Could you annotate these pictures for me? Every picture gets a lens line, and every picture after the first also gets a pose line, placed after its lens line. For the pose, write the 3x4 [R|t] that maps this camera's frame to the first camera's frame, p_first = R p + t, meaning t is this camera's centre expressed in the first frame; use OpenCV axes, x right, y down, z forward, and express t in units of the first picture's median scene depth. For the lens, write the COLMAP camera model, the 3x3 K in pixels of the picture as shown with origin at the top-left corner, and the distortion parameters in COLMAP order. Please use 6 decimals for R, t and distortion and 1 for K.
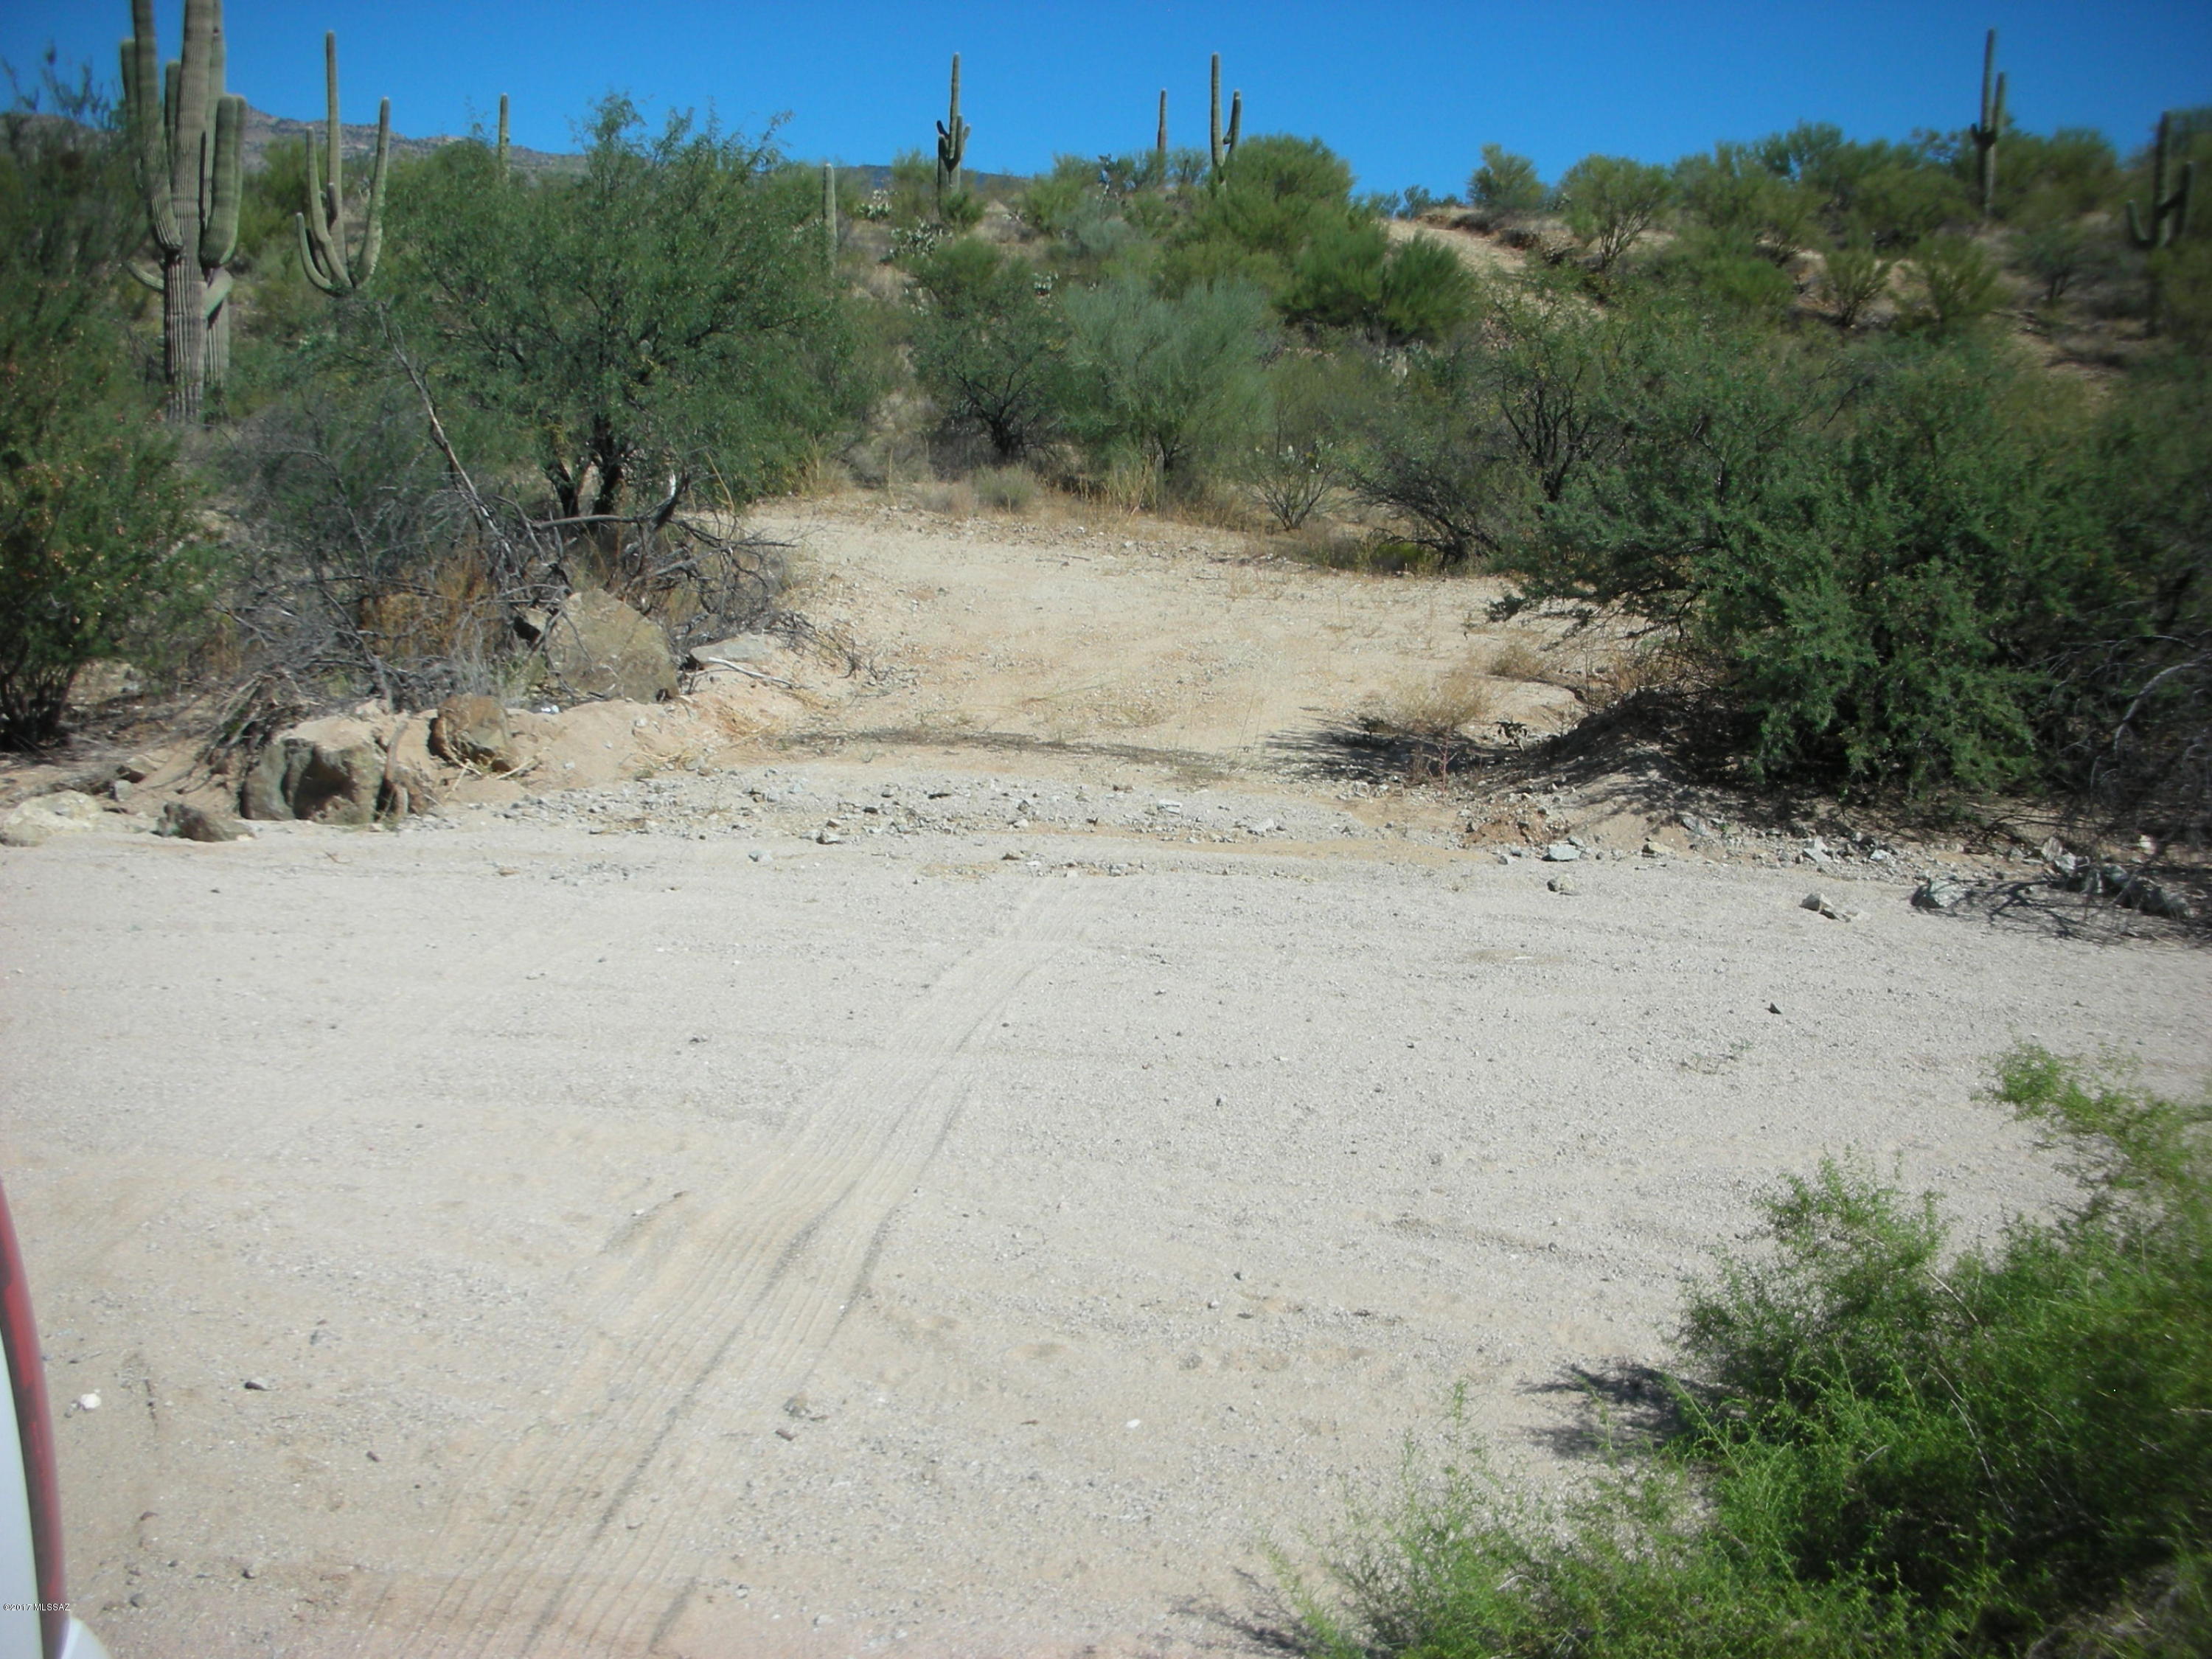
lens RADIAL K [[2238.1, 0, 1122.9], [0, 2238.1, 860.2], [0, 0, 1]] dist [-0.219800, 0.154128]
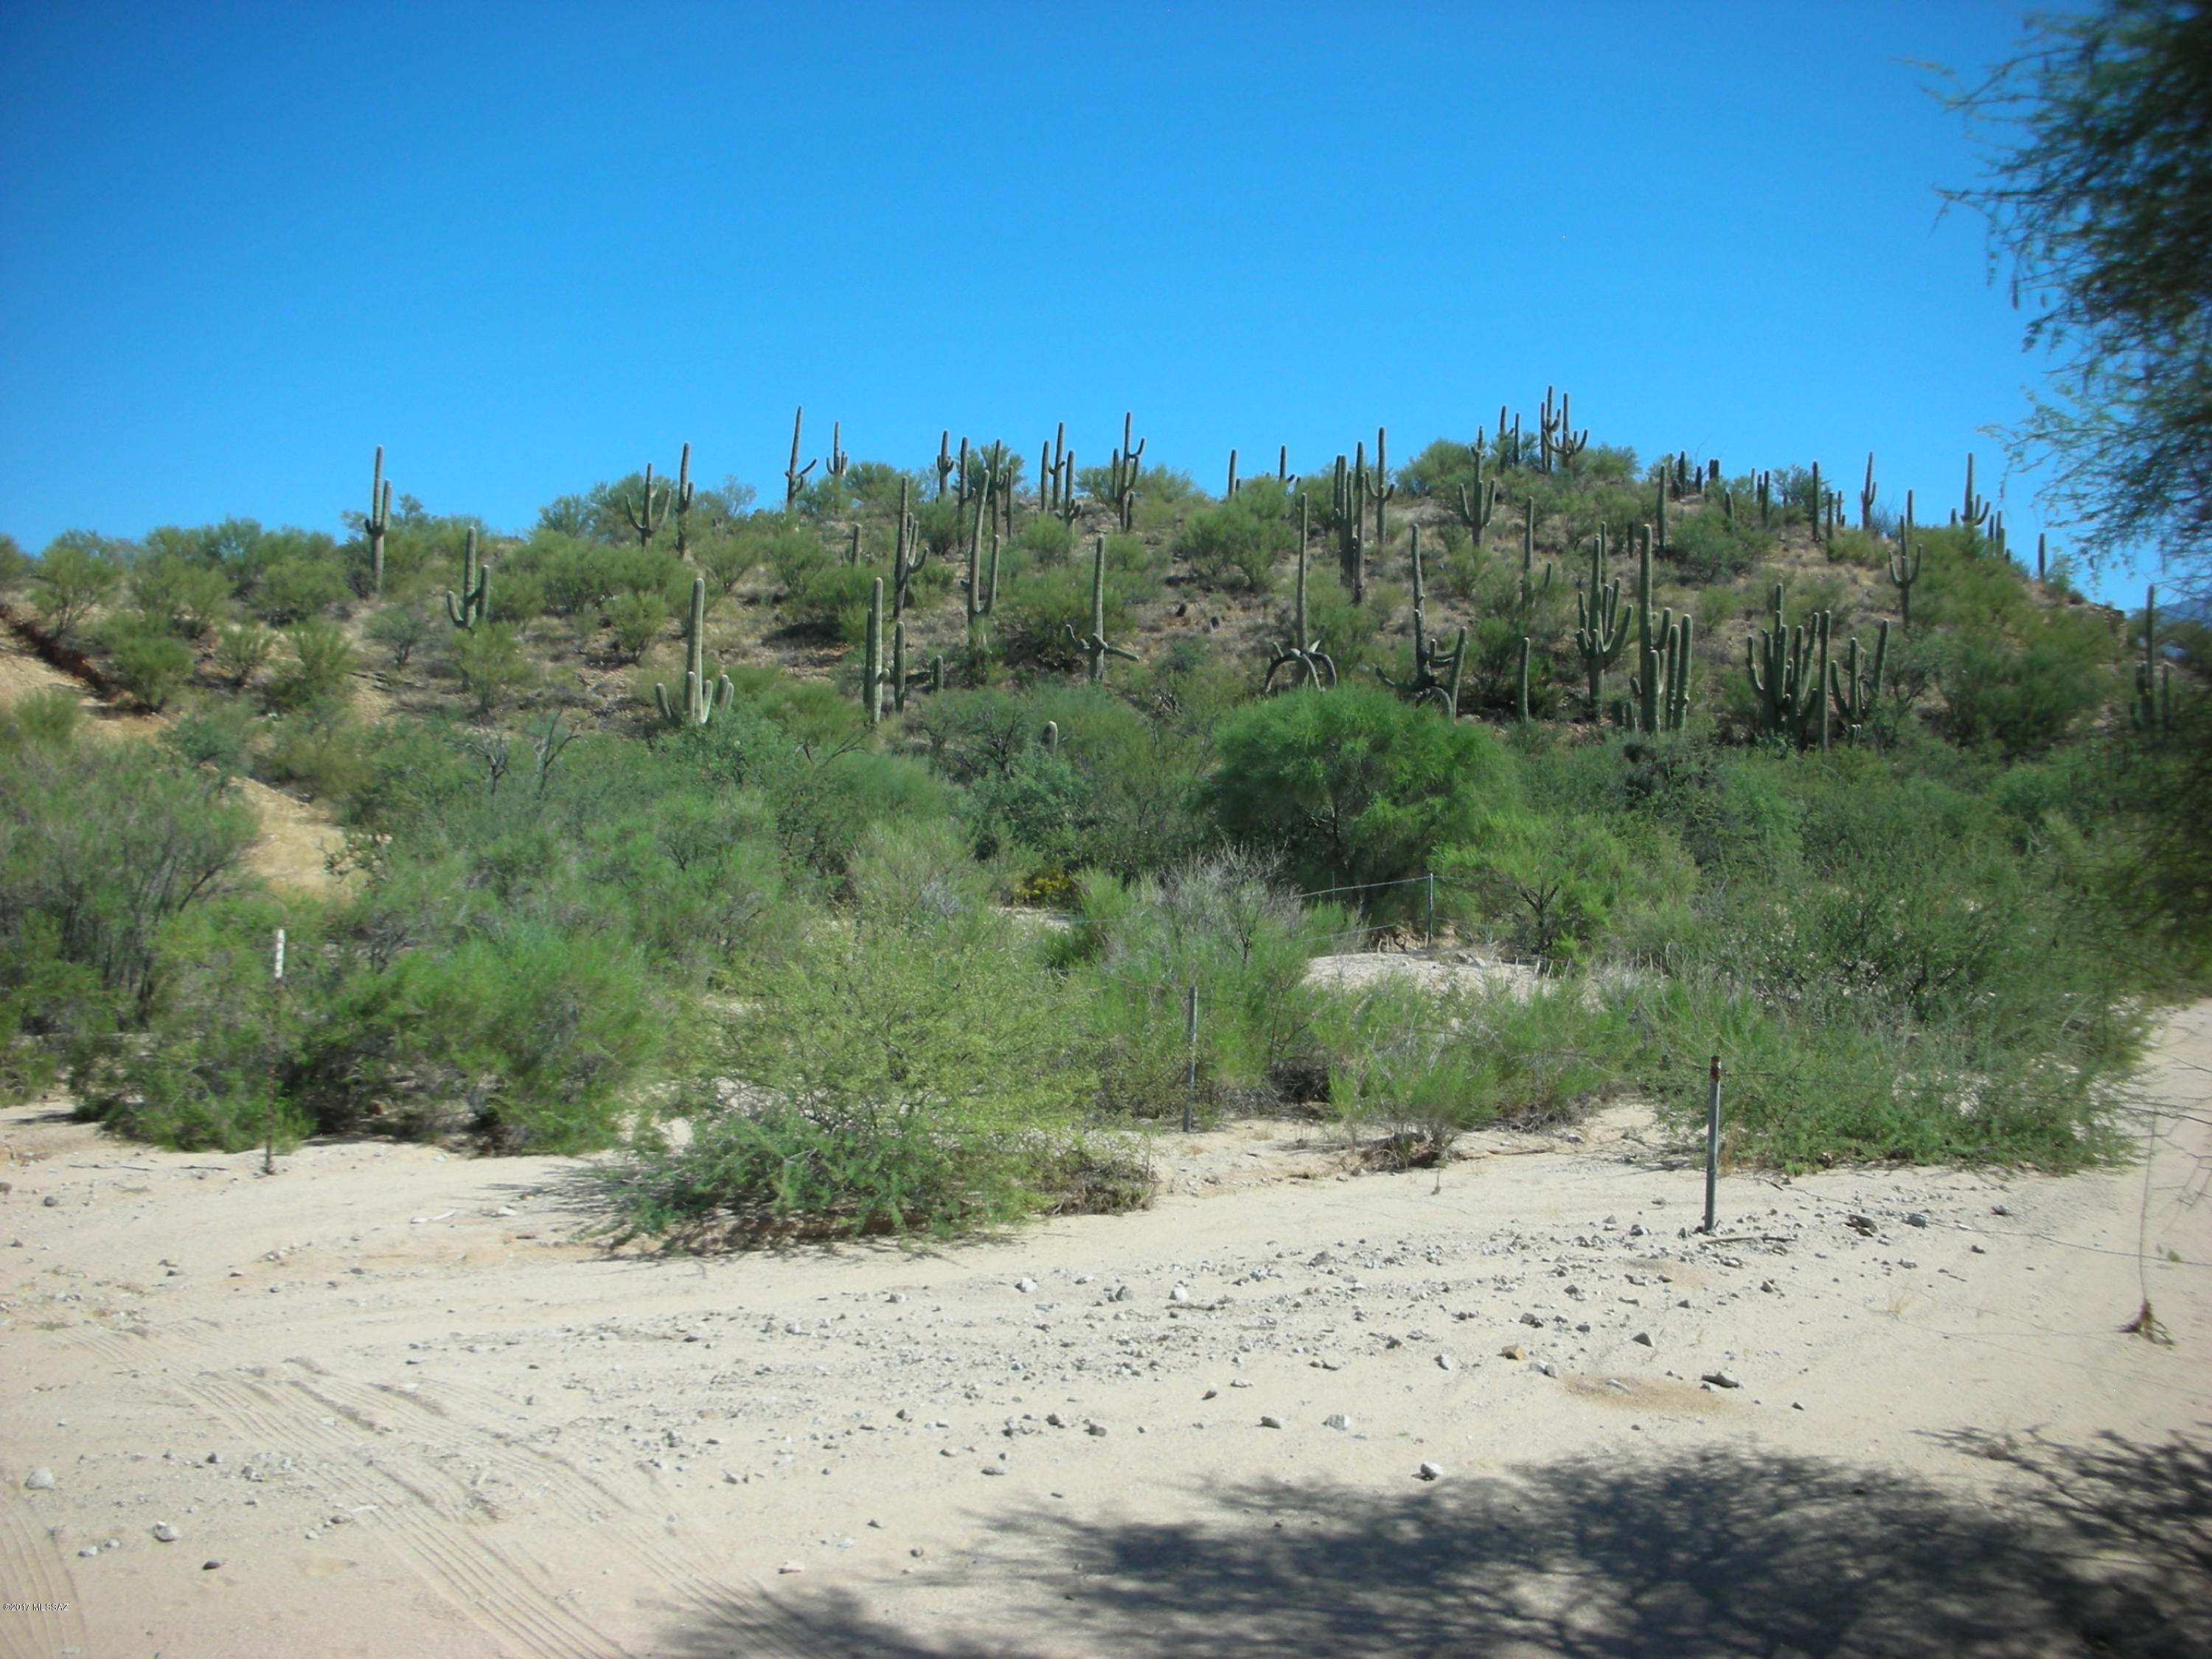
lens RADIAL K [[2256.5, 0, 1104.5], [0, 2256.5, 872.1], [0, 0, 1]] dist [-0.223784, 0.159348]
pose [[0.820979, -0.025865, 0.570372, 0.005359], [0.100310, 0.989969, -0.099491, 0.051037], [-0.562078, 0.138894, 0.815339, -0.370127]]
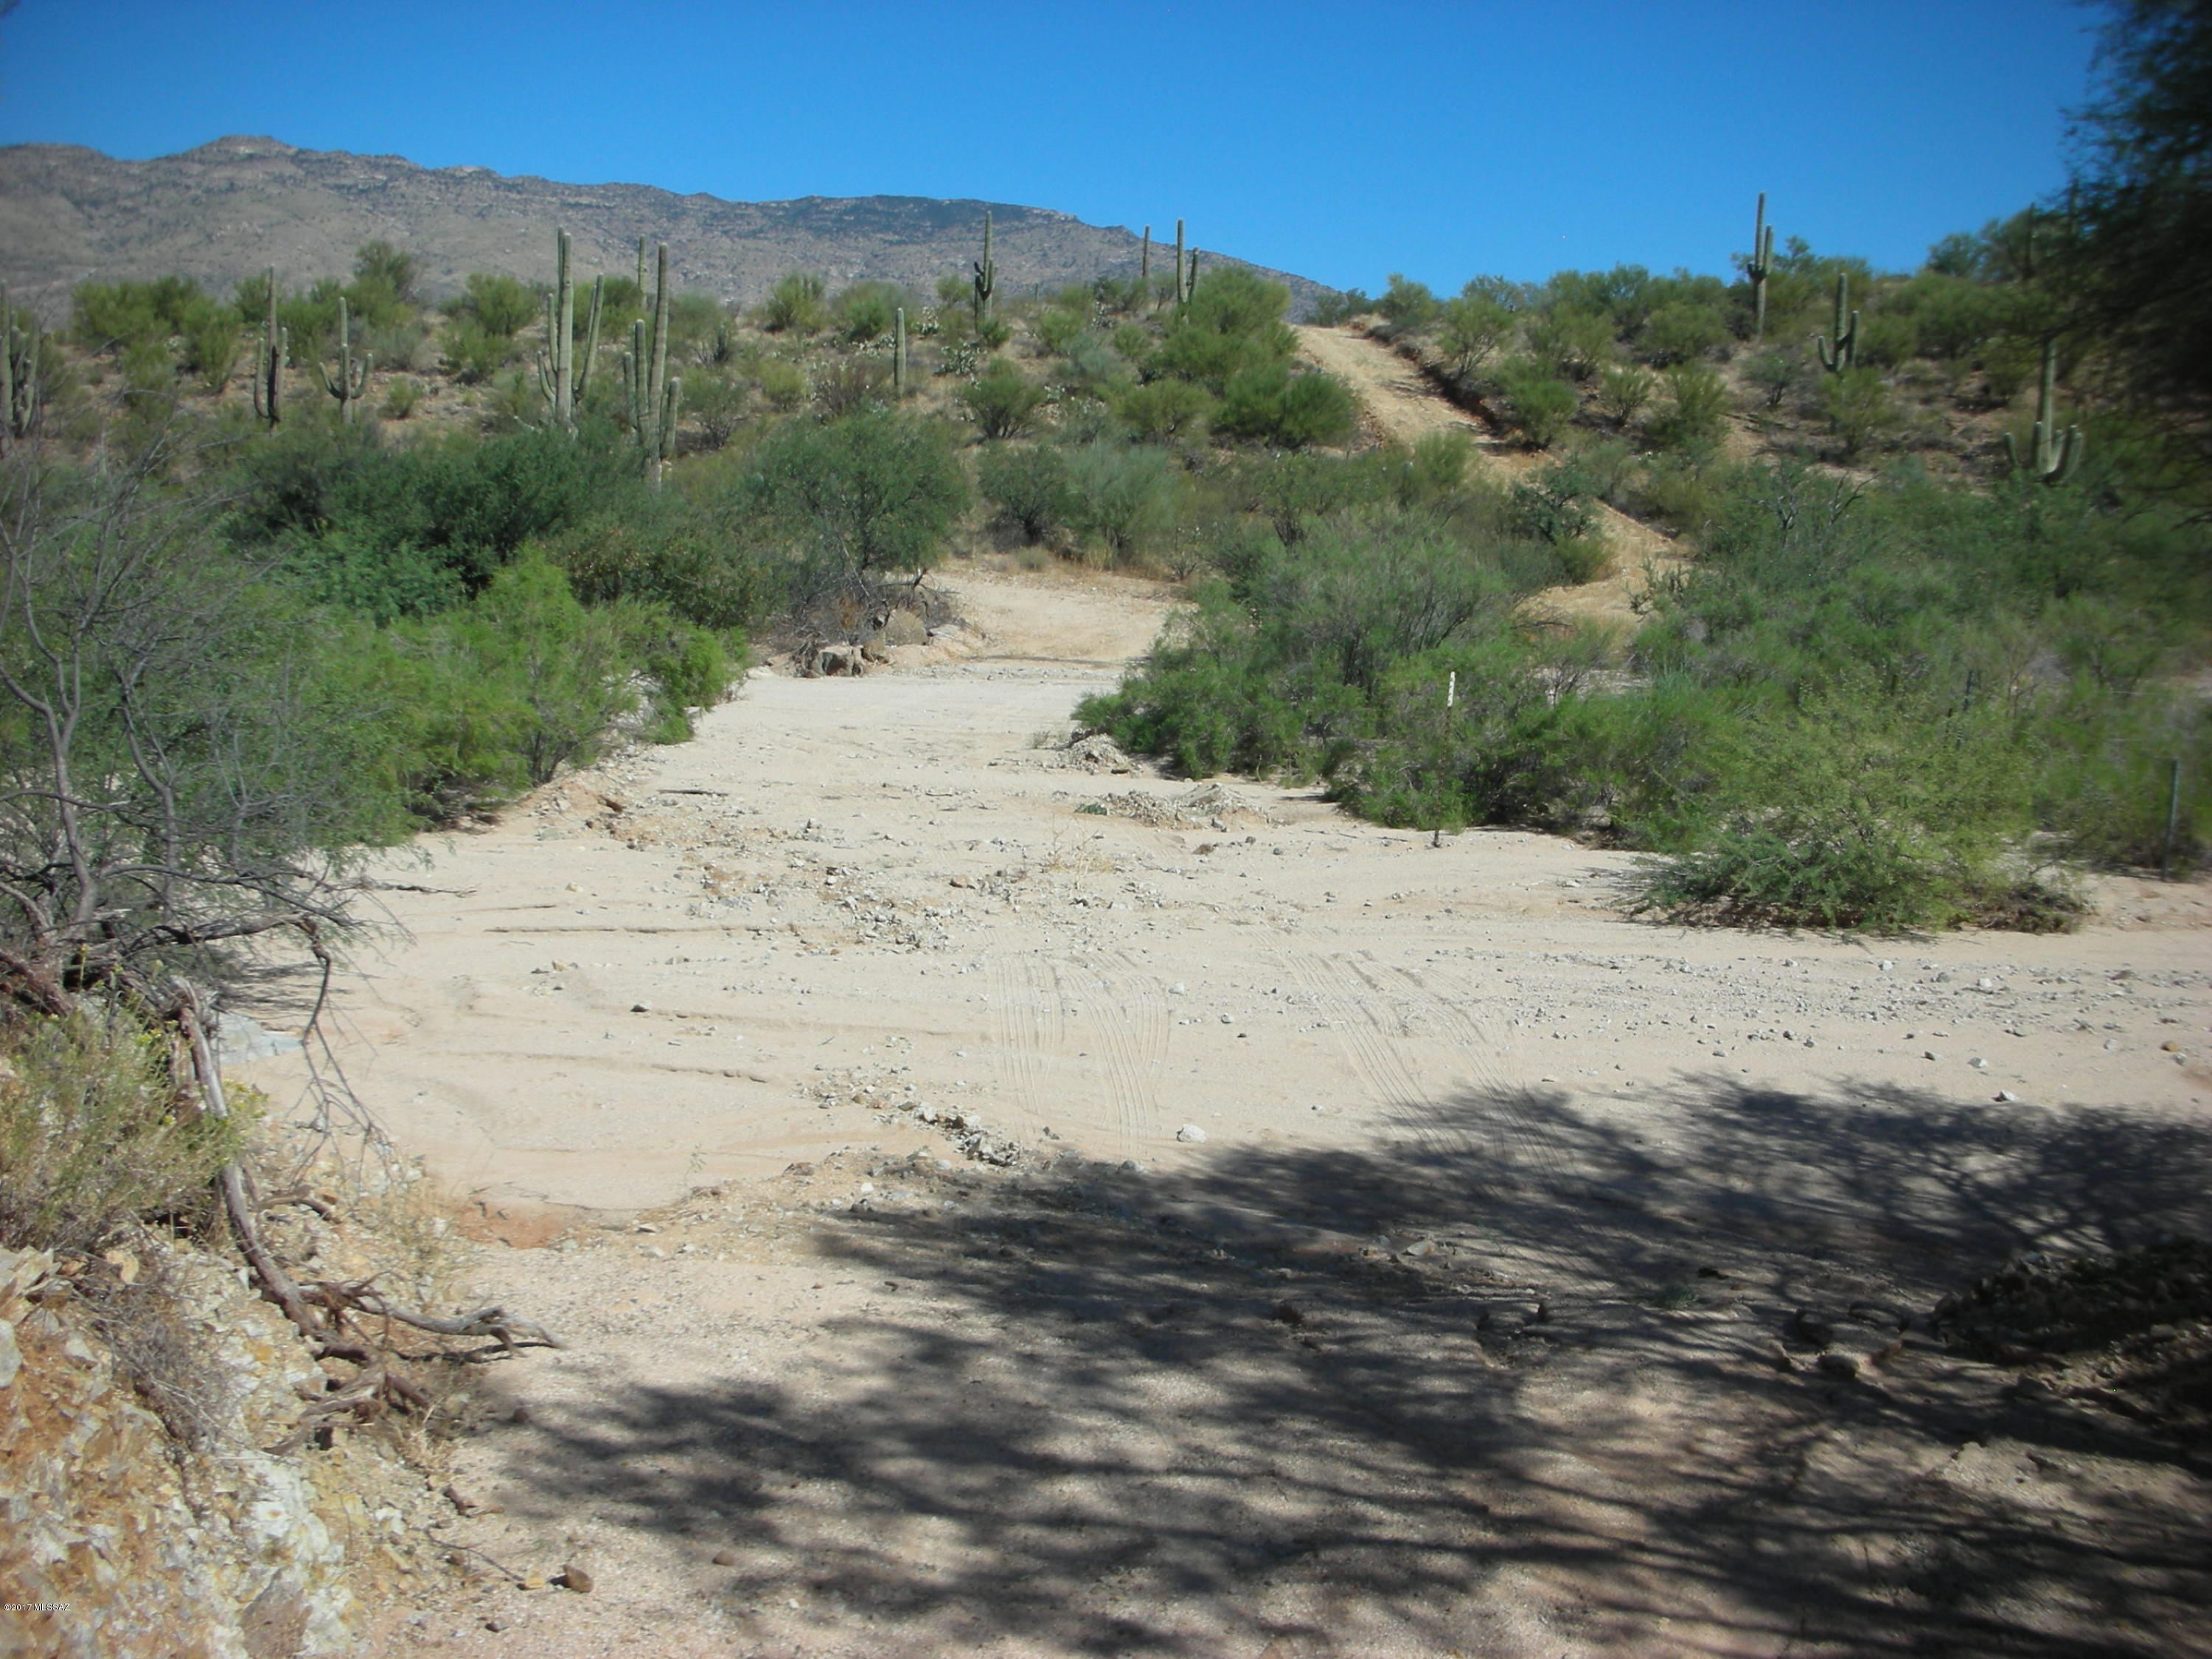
lens RADIAL K [[2238.1, 0, 1122.9], [0, 2238.1, 860.2], [0, 0, 1]] dist [-0.219800, 0.154128]
pose [[0.999987, 0.001119, -0.005012, 0.016700], [-0.001179, 0.999926, -0.012123, 0.055743], [0.004998, 0.012129, 0.999914, -0.440319]]
